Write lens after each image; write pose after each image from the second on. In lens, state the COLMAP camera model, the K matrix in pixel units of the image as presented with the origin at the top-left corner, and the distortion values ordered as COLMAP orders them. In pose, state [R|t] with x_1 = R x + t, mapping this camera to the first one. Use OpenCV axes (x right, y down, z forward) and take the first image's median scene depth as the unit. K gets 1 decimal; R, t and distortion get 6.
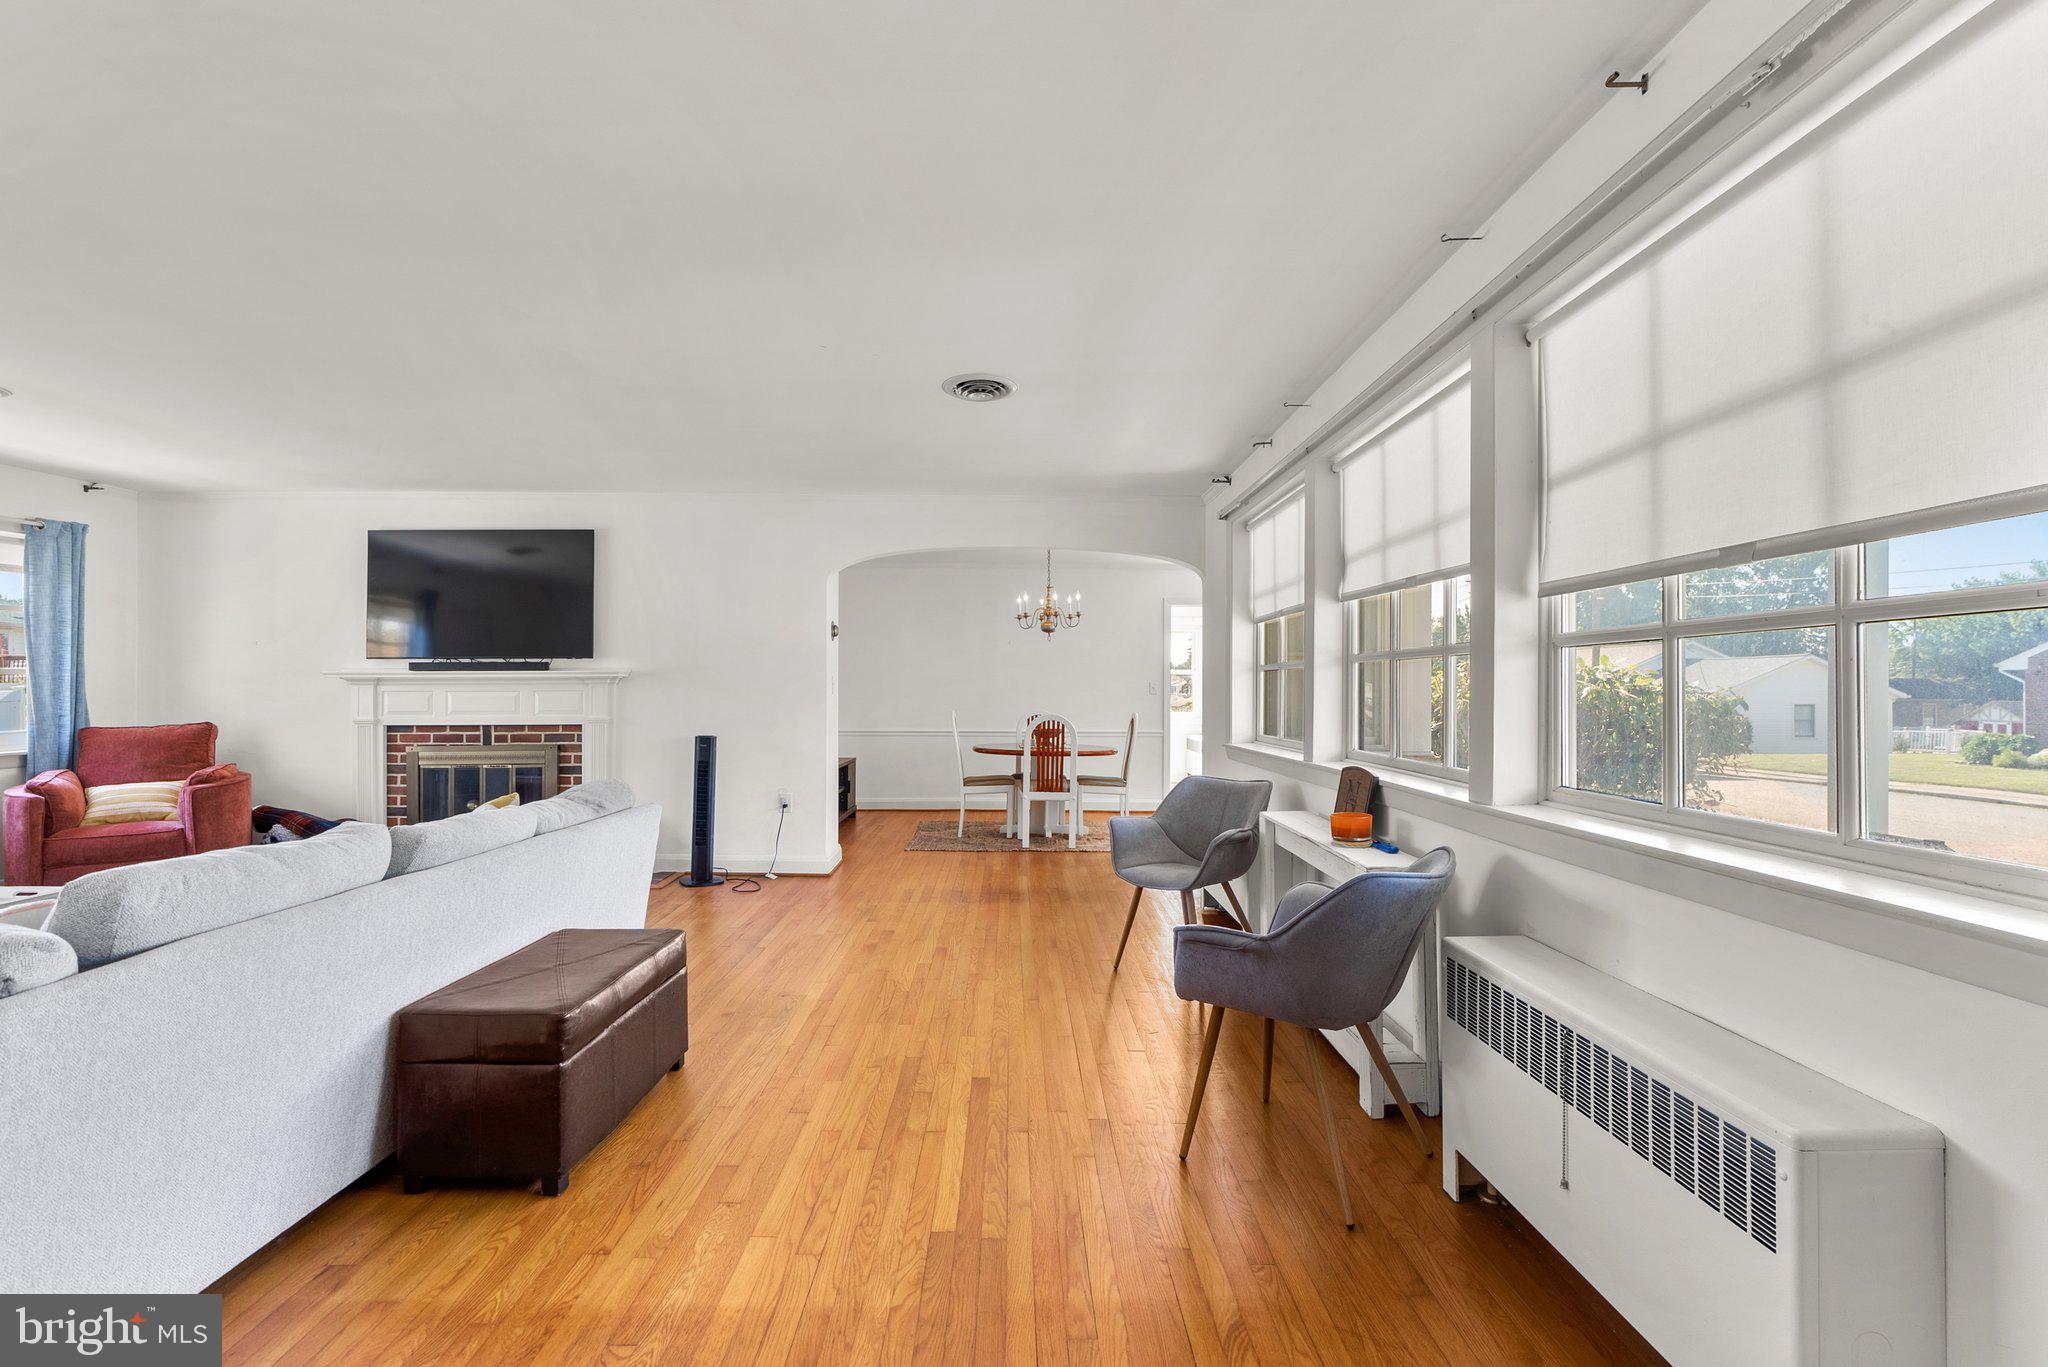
lens RADIAL K [[932.1, 0, 1012.3], [0, 932.1, 677.3], [0, 0, 1]] dist [-0.012027, 0.003907]
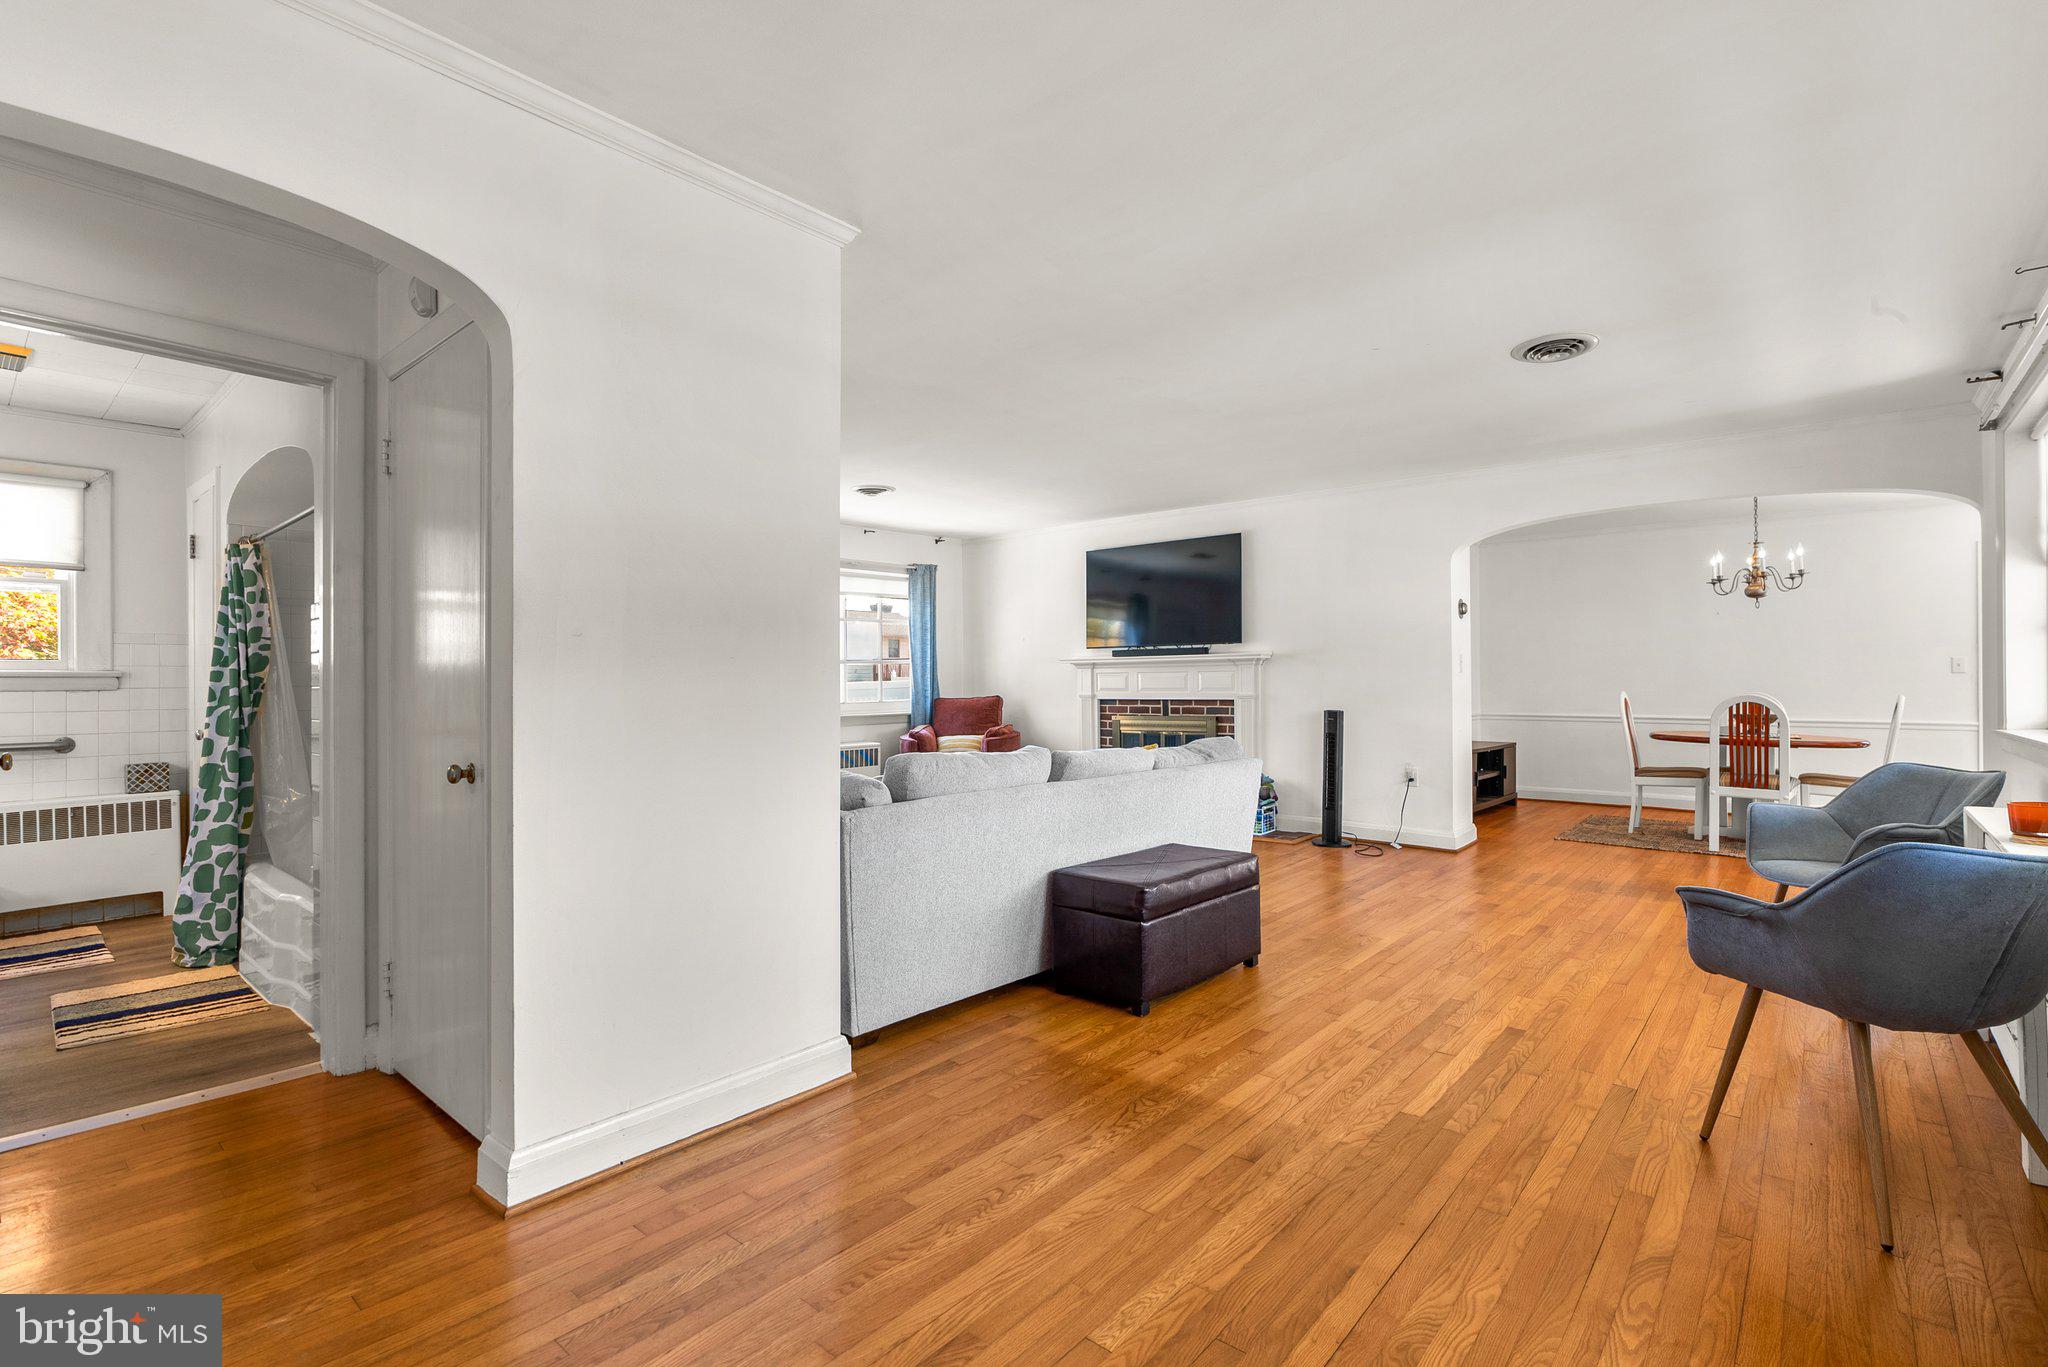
lens RADIAL K [[932.1, 0, 1028.7], [0, 932.1, 677.1], [0, 0, 1]] dist [-0.012027, 0.003907]
pose [[0.756018, -0.006891, -0.654515, 0.128445], [0.012455, 0.999915, 0.003859, 0.016189], [0.654432, -0.011069, 0.756039, -0.071220]]
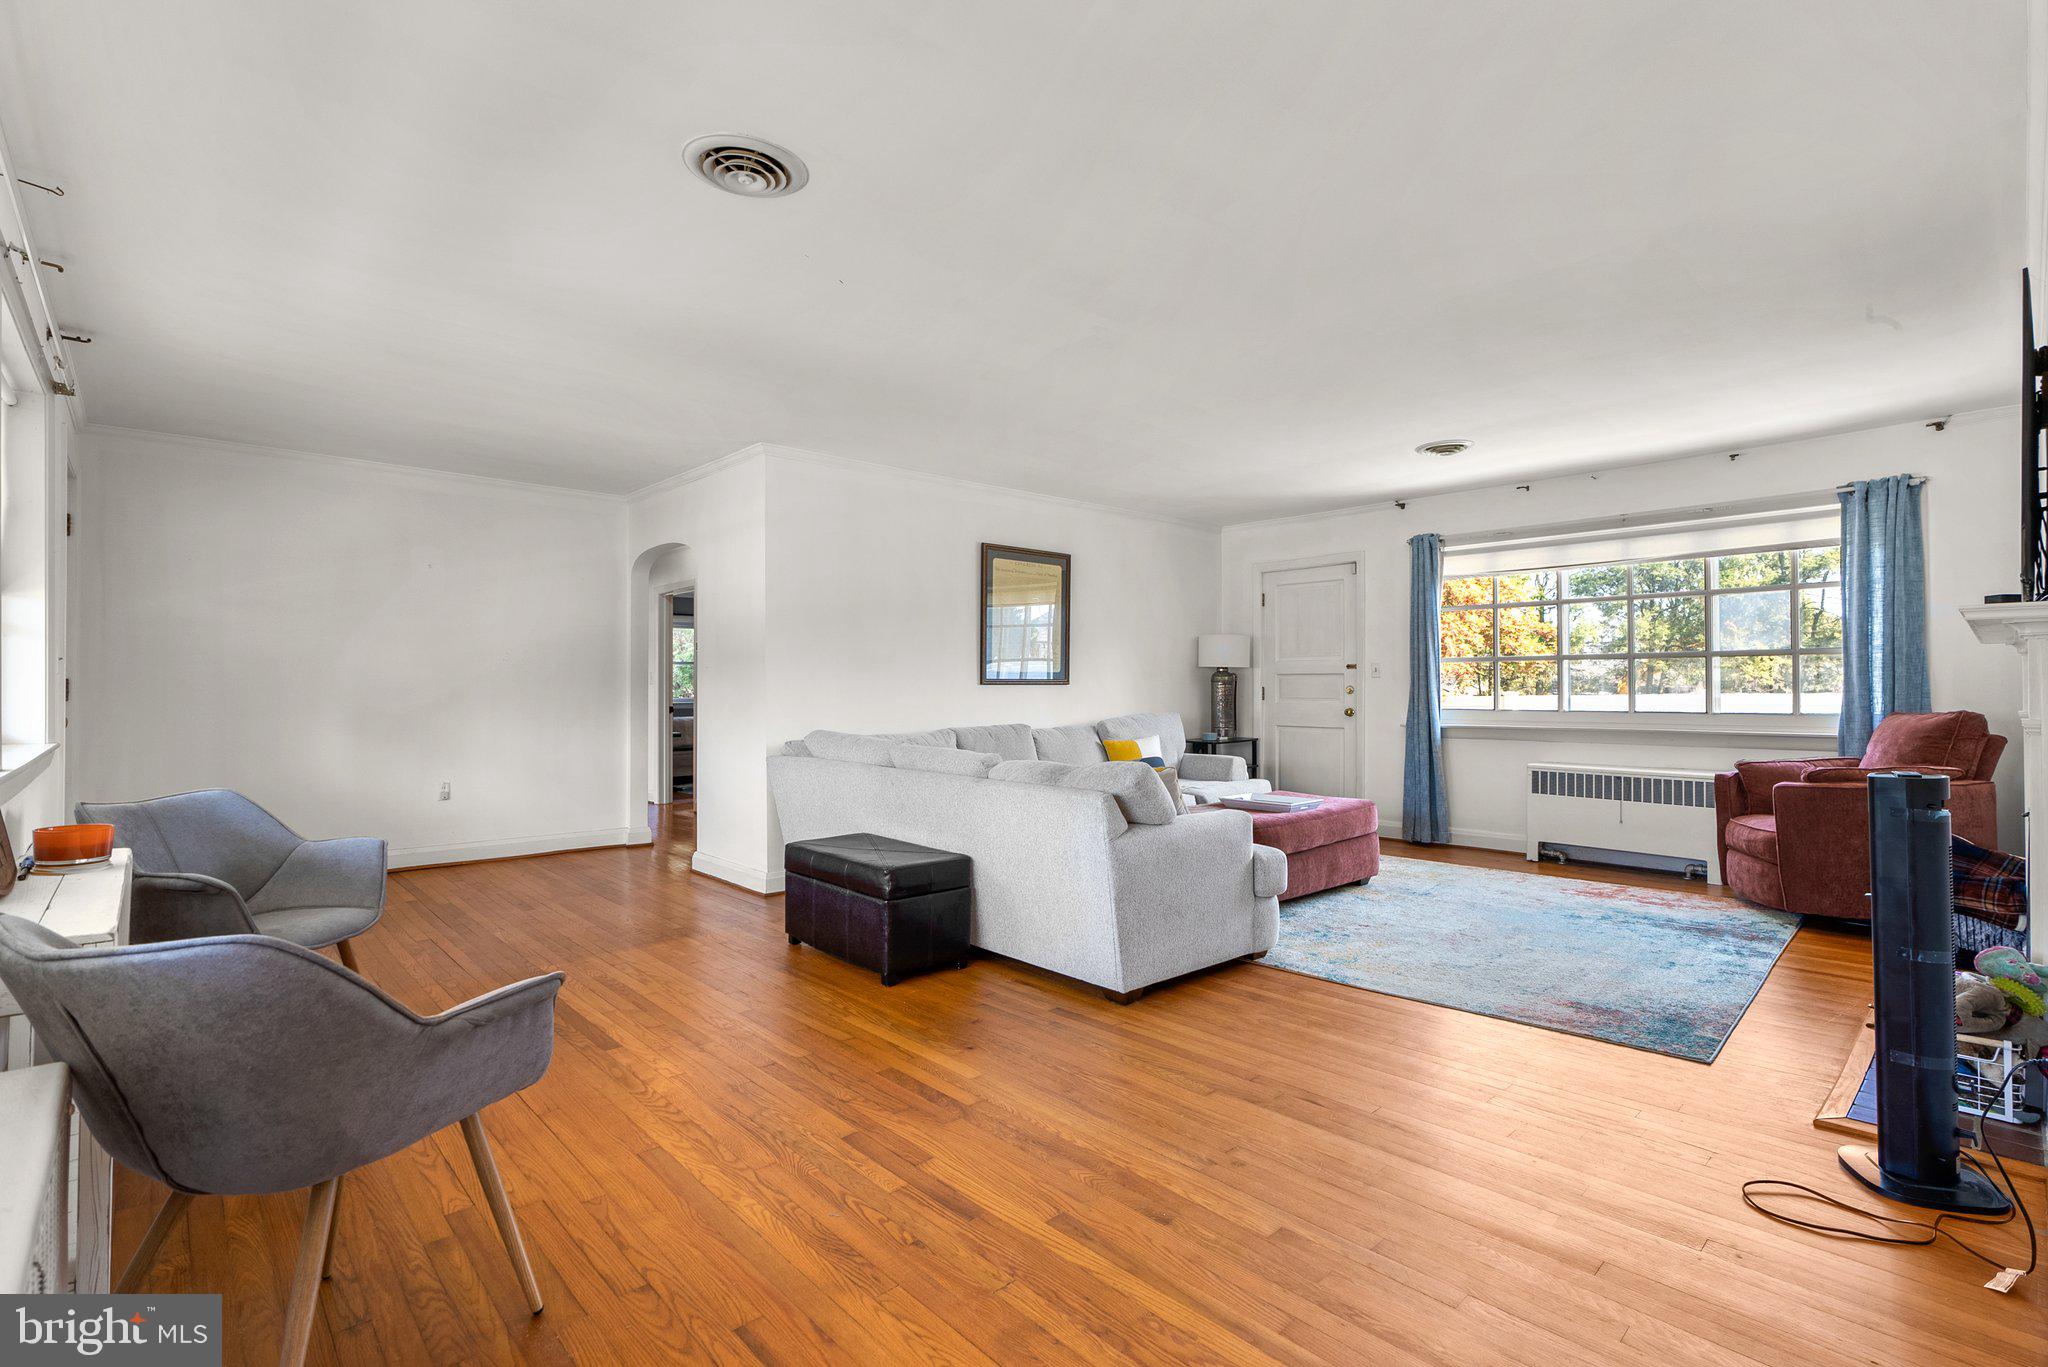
lens RADIAL K [[932.1, 0, 1027.1], [0, 932.1, 678.5], [0, 0, 1]] dist [-0.012027, 0.003907]
pose [[-0.725318, -0.004476, -0.688399, 0.179964], [0.008084, 0.999855, -0.015018, 0.030900], [0.688366, -0.016458, -0.725177, 1.111946]]
